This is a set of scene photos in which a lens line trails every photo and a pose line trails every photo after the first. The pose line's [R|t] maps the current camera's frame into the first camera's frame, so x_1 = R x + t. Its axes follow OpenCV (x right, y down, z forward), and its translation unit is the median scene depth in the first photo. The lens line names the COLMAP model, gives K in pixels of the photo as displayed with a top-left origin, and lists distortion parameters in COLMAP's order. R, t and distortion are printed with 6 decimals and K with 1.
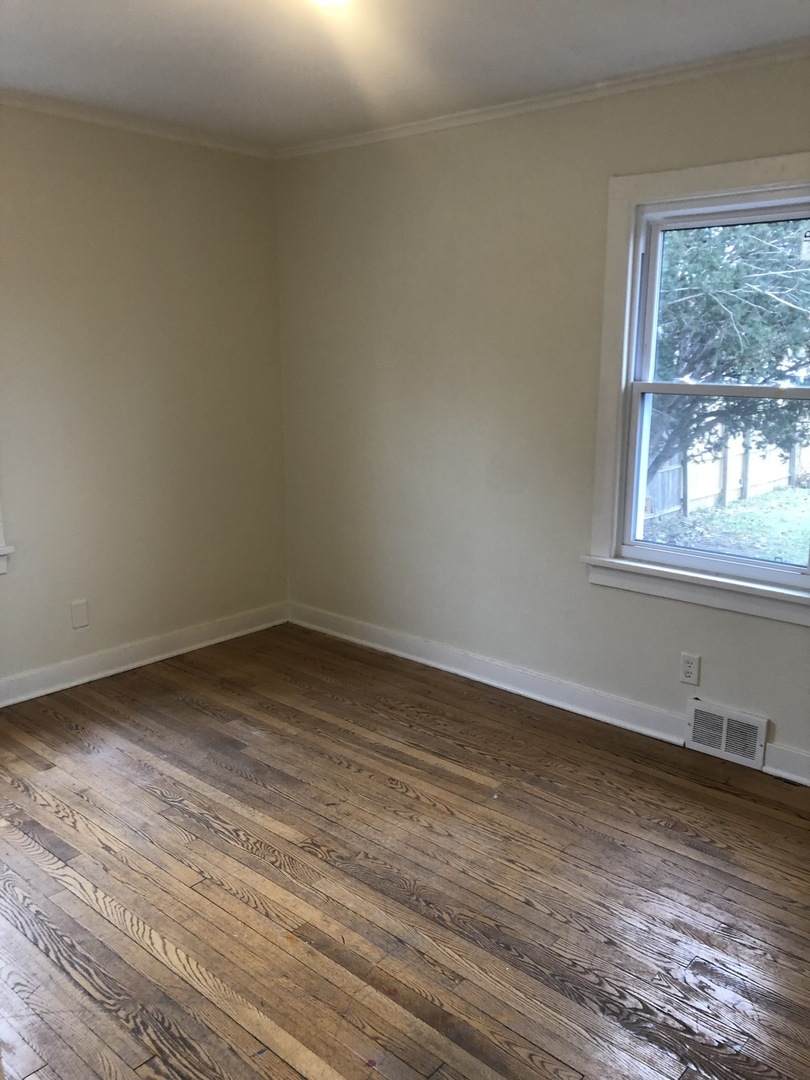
lens RADIAL K [[852.3, 0, 408.7], [0, 852.3, 535.7], [0, 0, 1]] dist [0.023069, 0.001402]
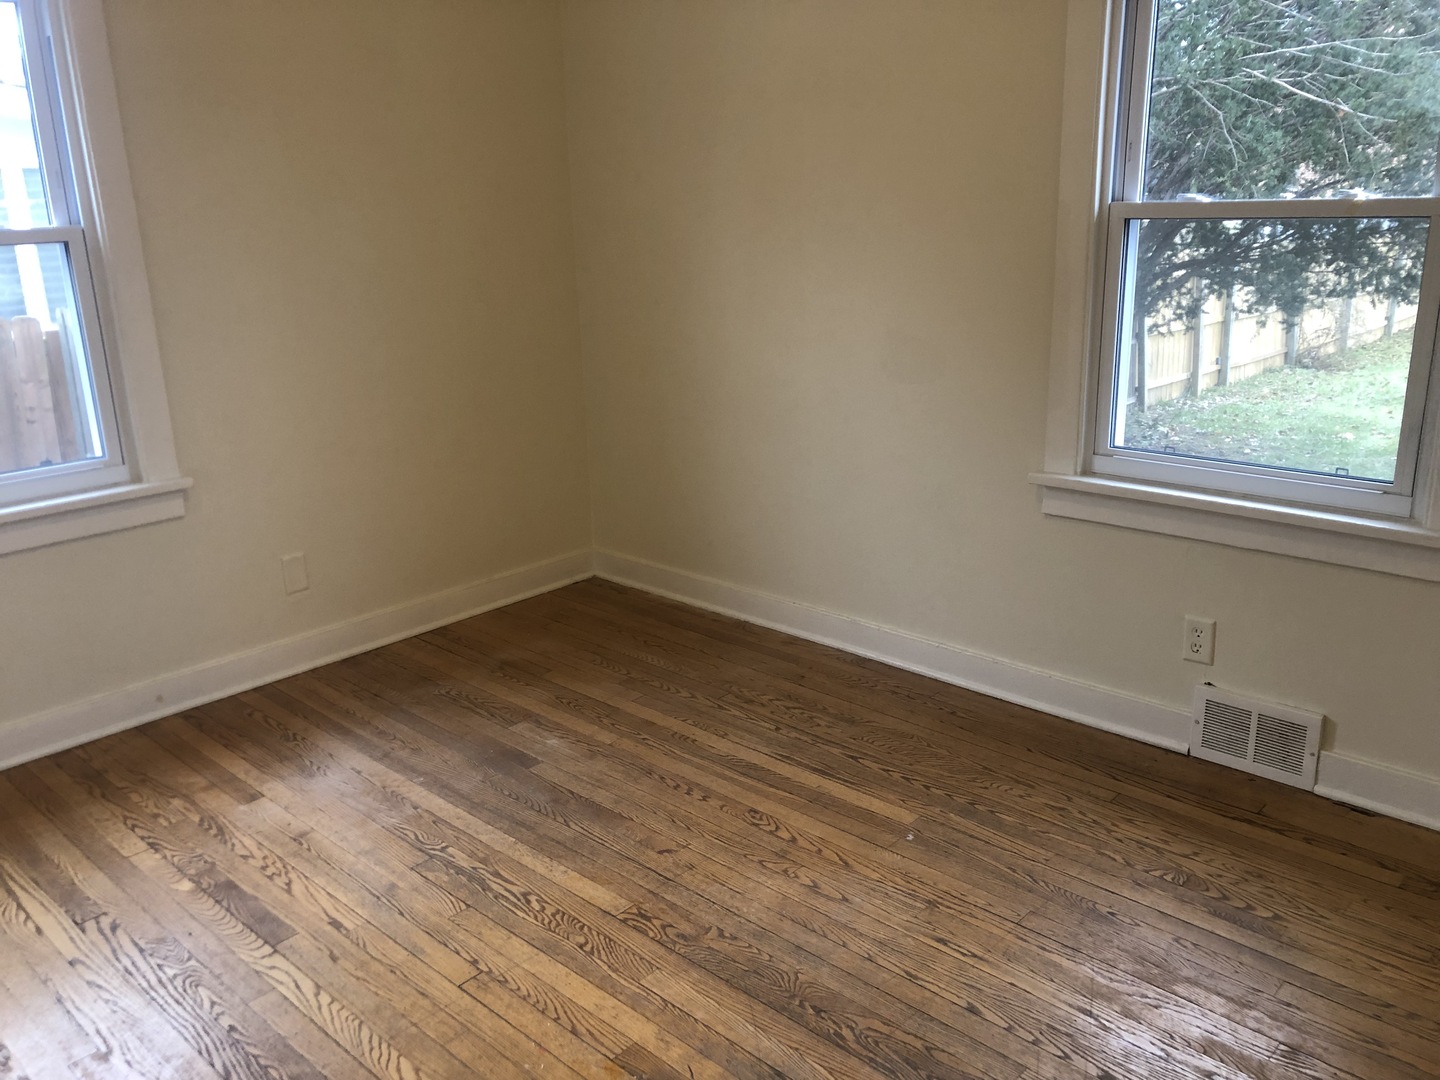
lens RADIAL K [[1136.4, 0, 715.1], [0, 1136.4, 538.0], [0, 0, 1]] dist [0.023069, 0.001402]
pose [[0.999130, -0.021009, -0.036033, -0.012783], [0.023759, 0.996697, 0.077654, -0.000501], [0.034283, -0.078442, 0.996329, 0.117519]]
